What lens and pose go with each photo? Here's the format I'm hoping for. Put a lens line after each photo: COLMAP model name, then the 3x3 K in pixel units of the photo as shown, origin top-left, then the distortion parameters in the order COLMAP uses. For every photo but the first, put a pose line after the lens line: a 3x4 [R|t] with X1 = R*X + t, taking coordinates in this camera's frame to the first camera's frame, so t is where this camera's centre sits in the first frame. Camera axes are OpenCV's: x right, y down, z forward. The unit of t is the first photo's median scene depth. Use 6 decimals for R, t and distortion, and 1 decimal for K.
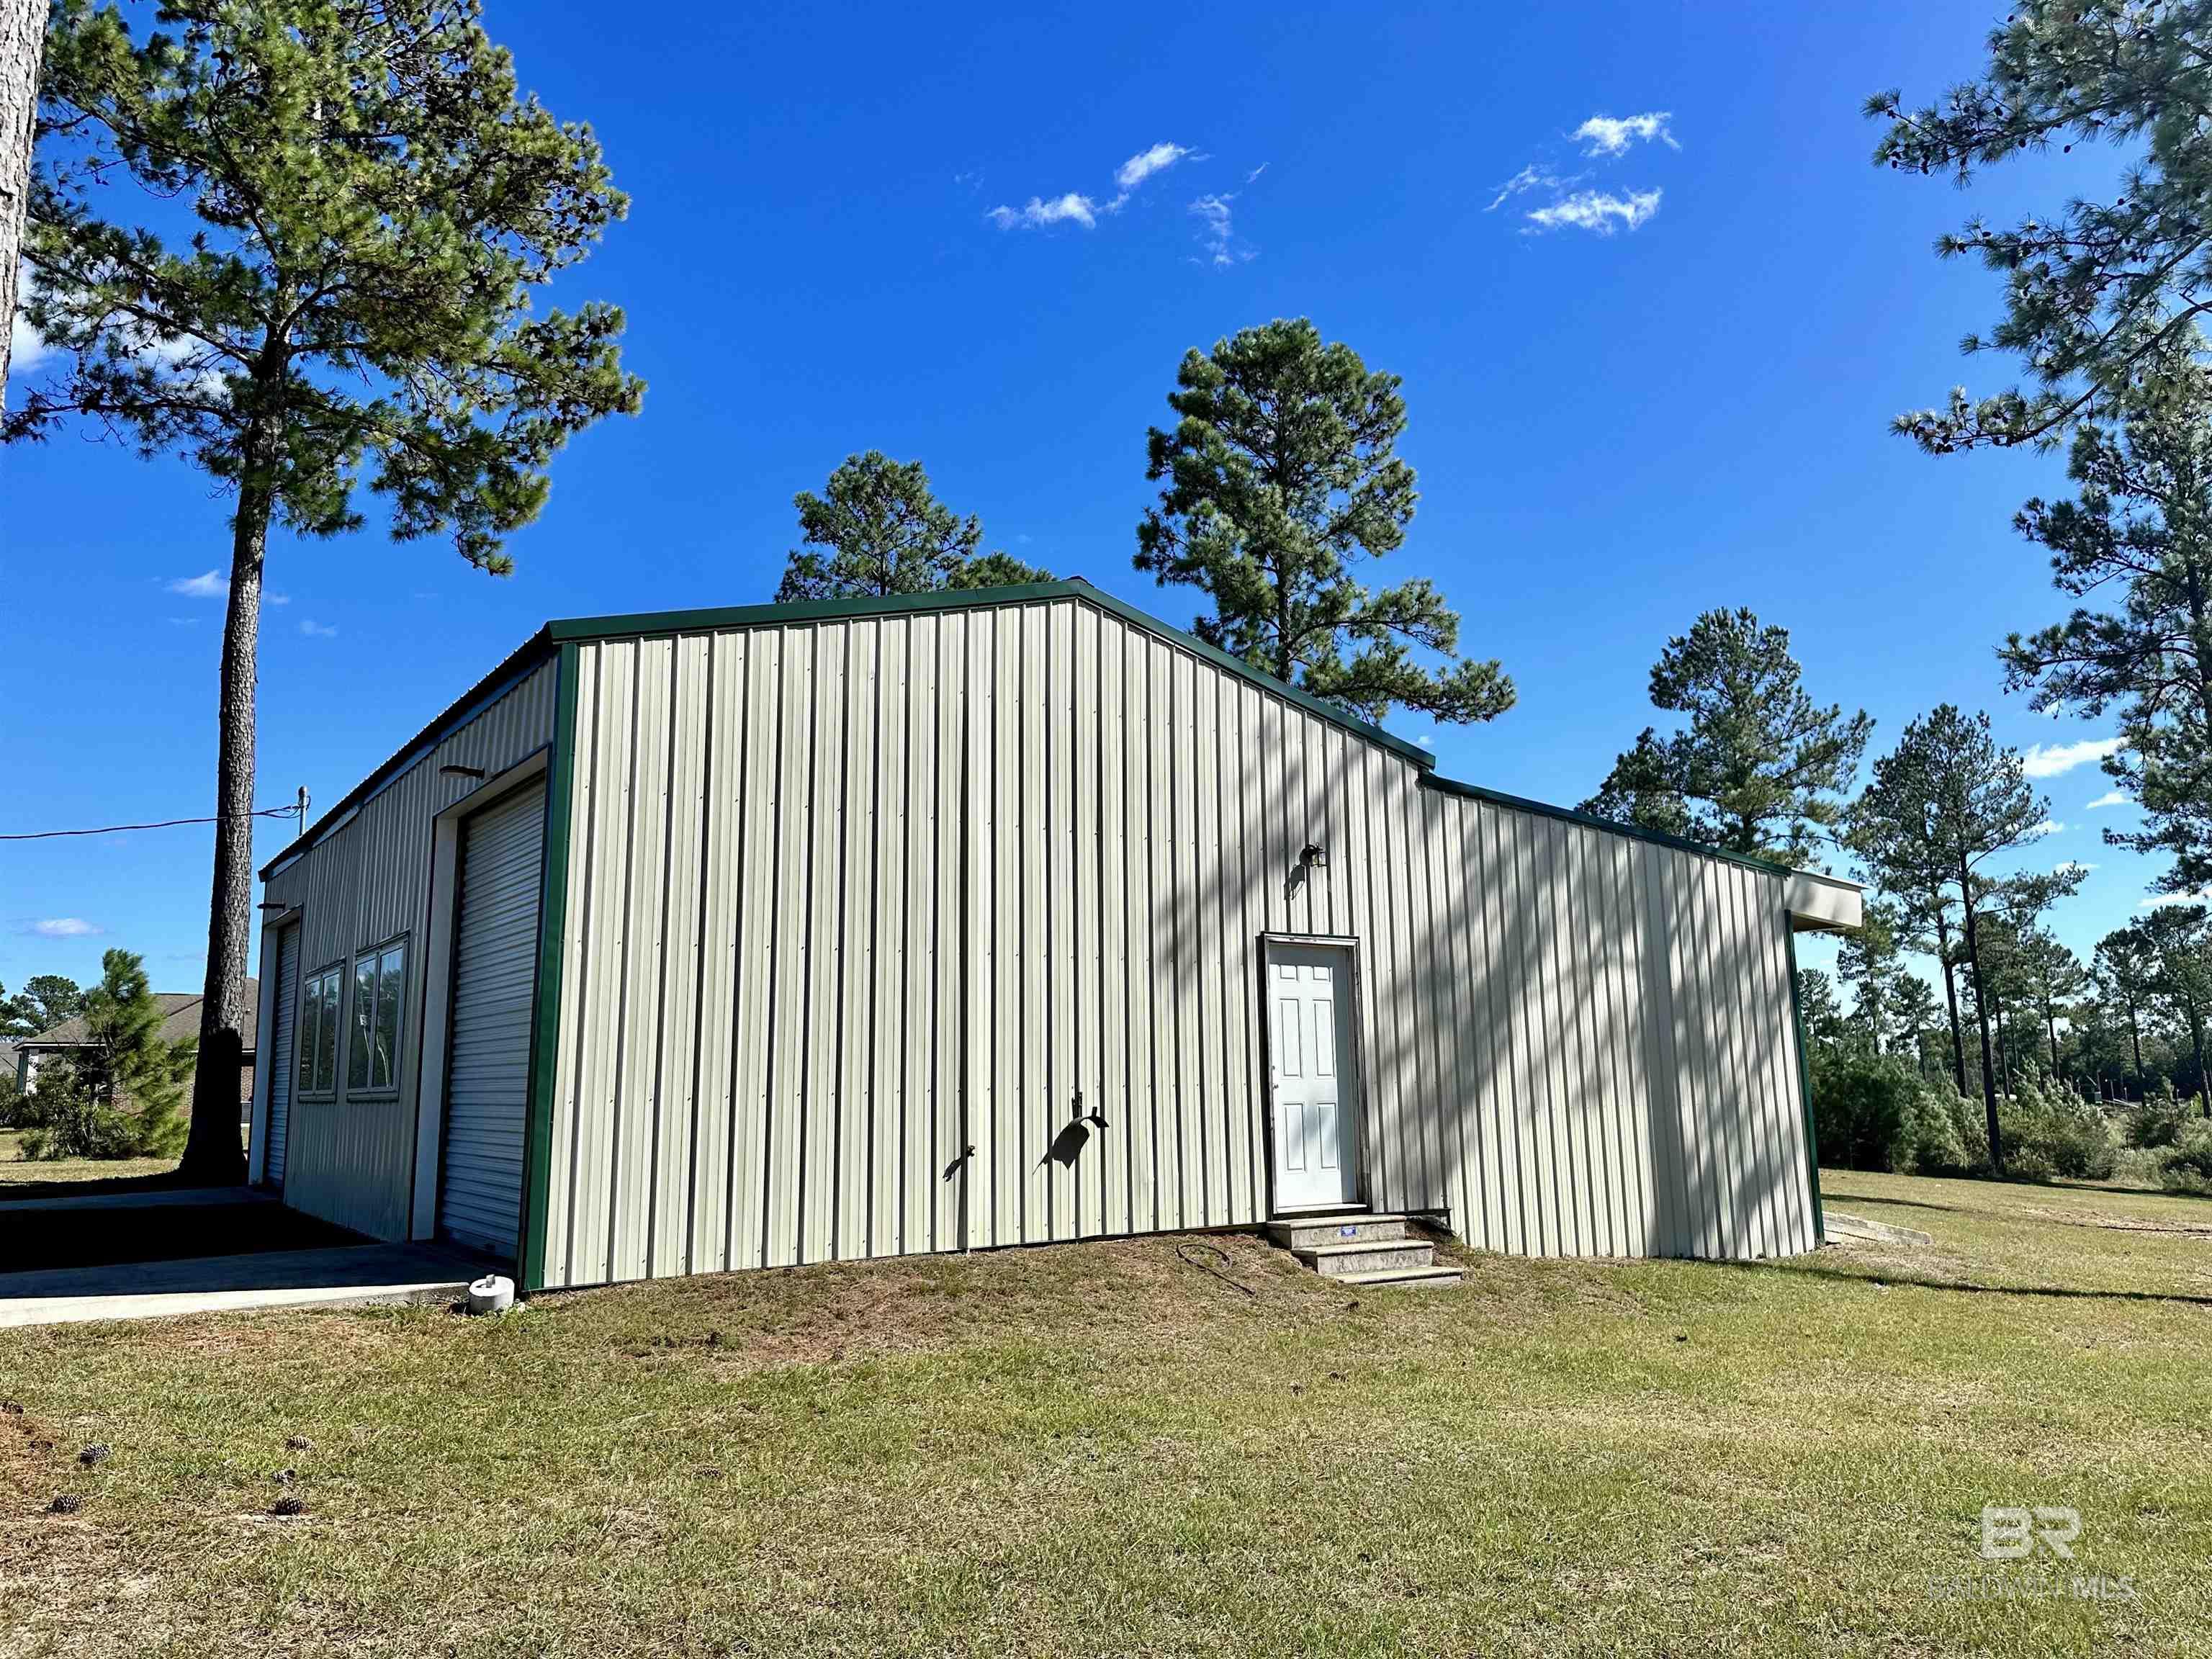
lens RADIAL K [[1375.1, 0, 1106.0], [0, 1375.1, 829.5], [0, 0, 1]] dist [0.003428, 0.000383]
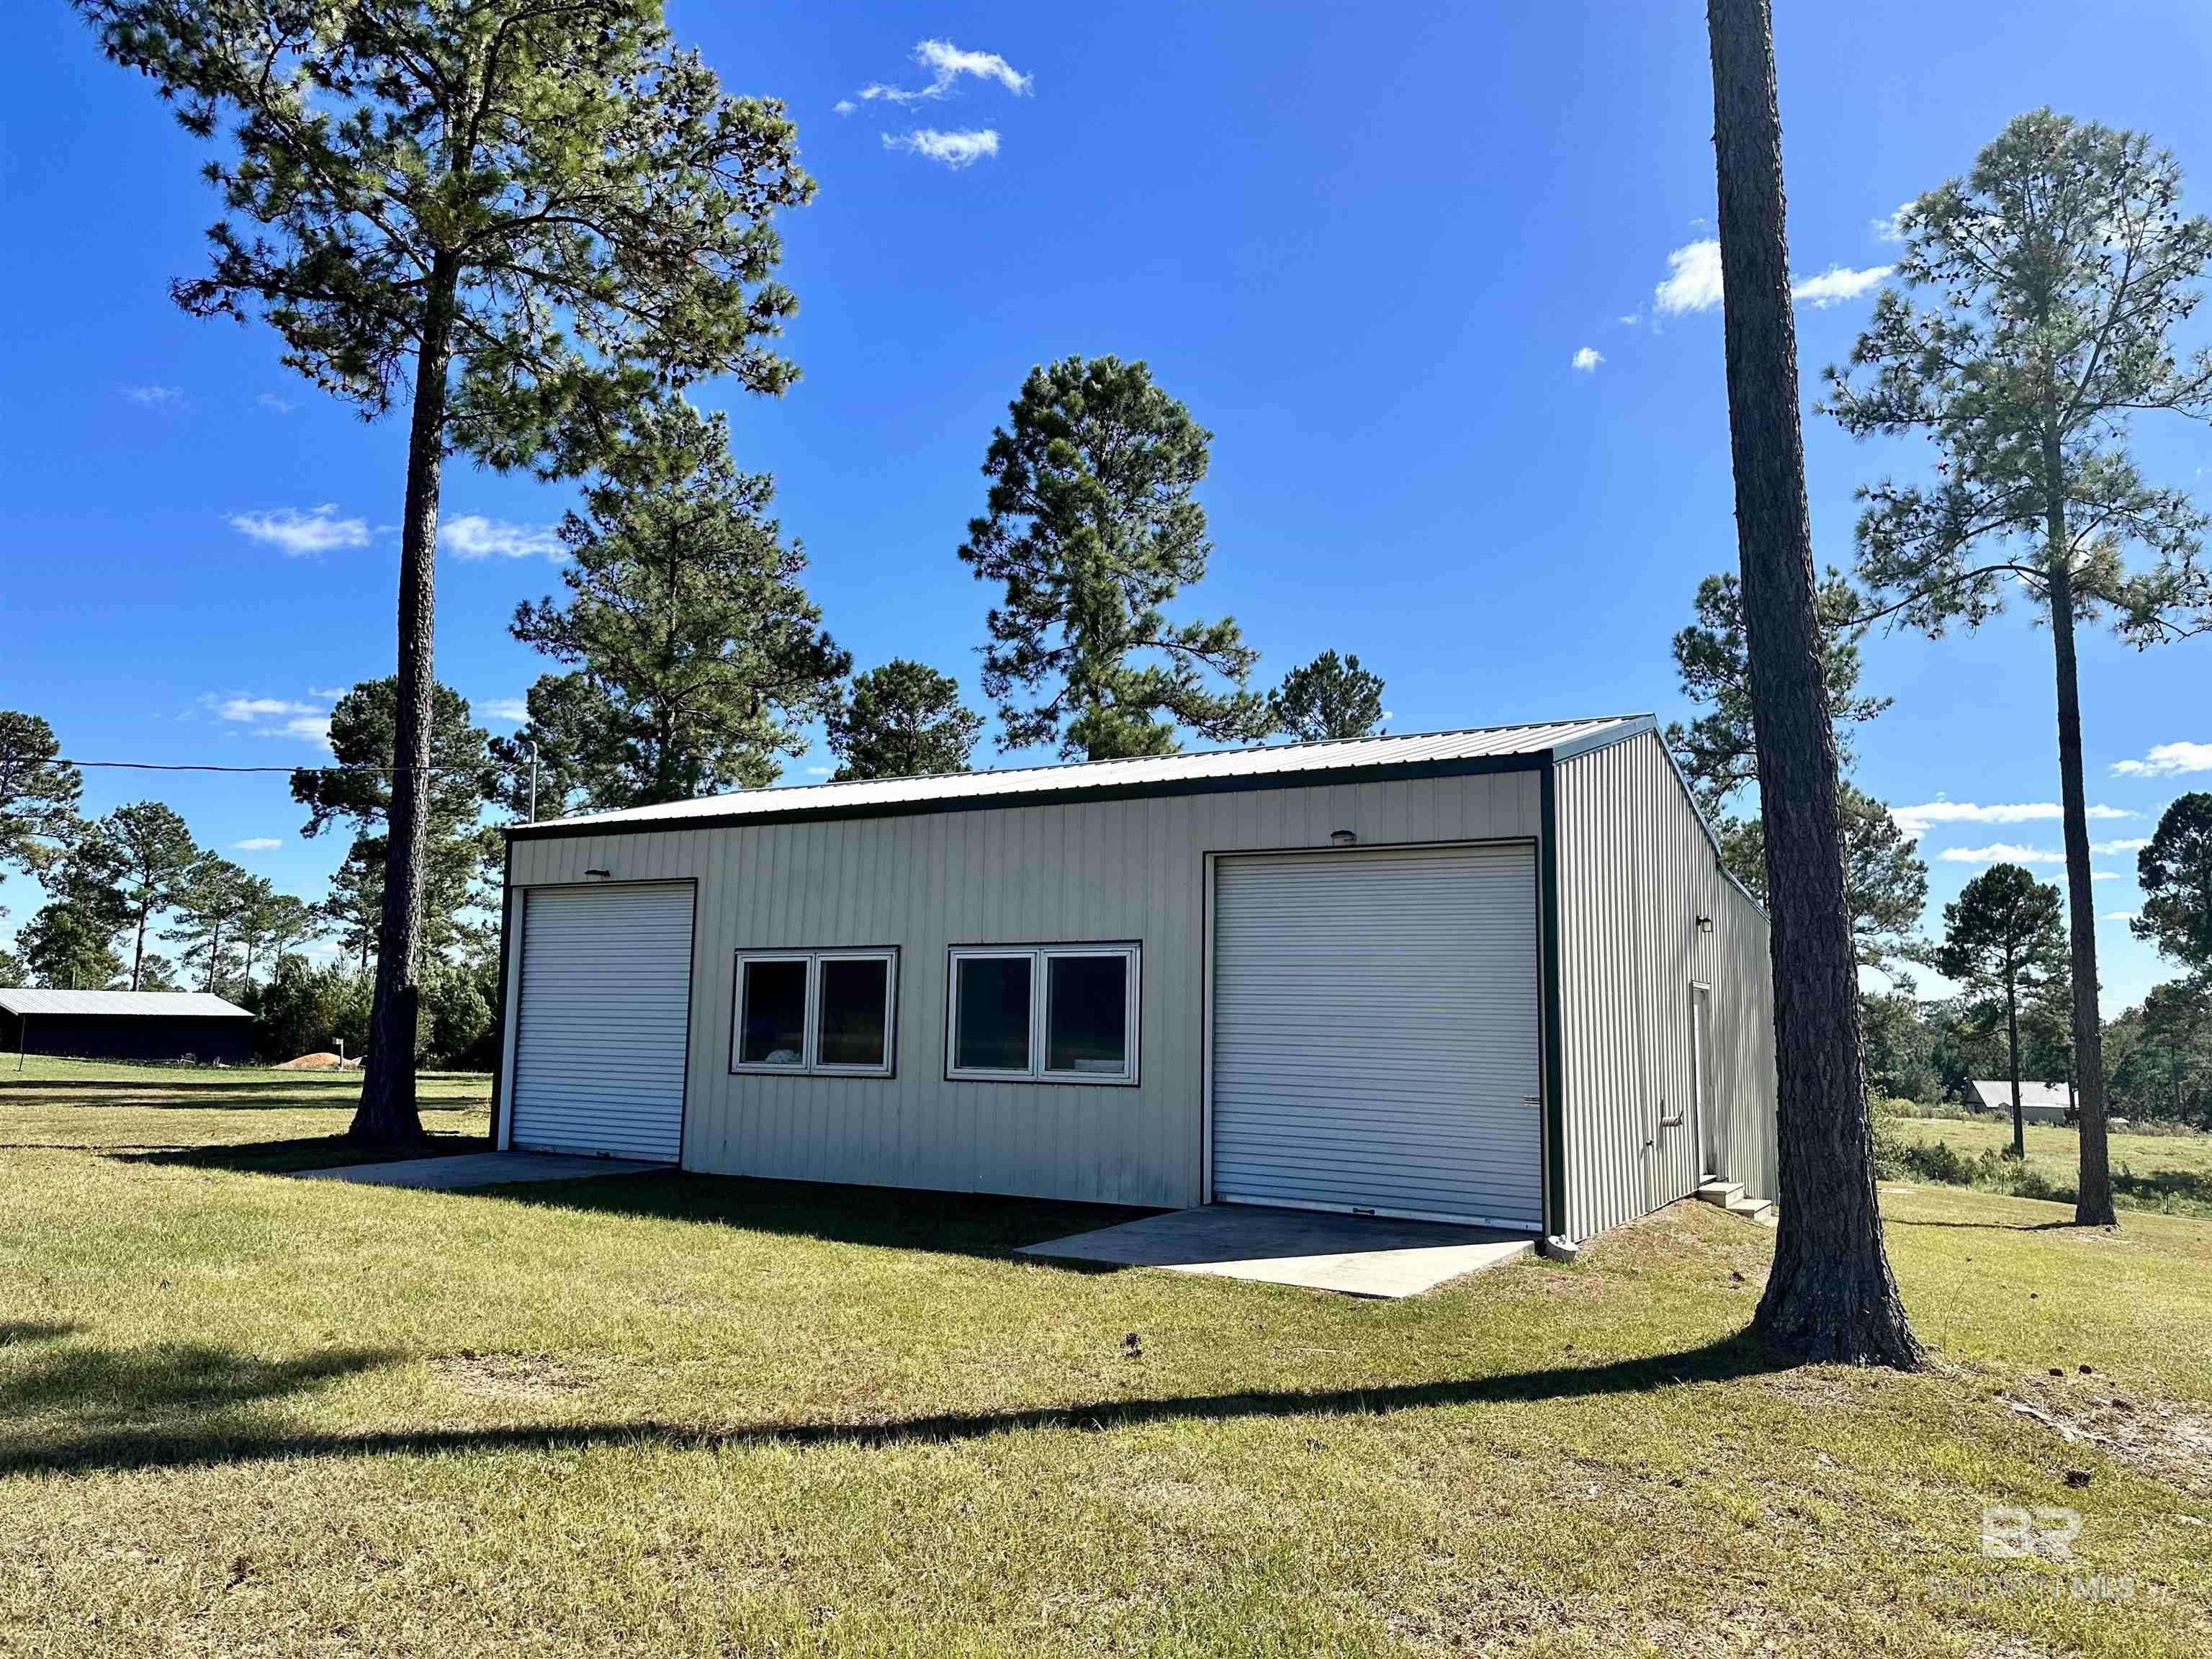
lens RADIAL K [[1375.1, 0, 1106.0], [0, 1375.1, 829.5], [0, 0, 1]] dist [0.003428, 0.000383]
pose [[0.912694, 0.082992, 0.400127, -0.293261], [-0.098767, 0.994931, 0.018928, -0.014360], [-0.396527, -0.056795, 0.916264, -0.026180]]
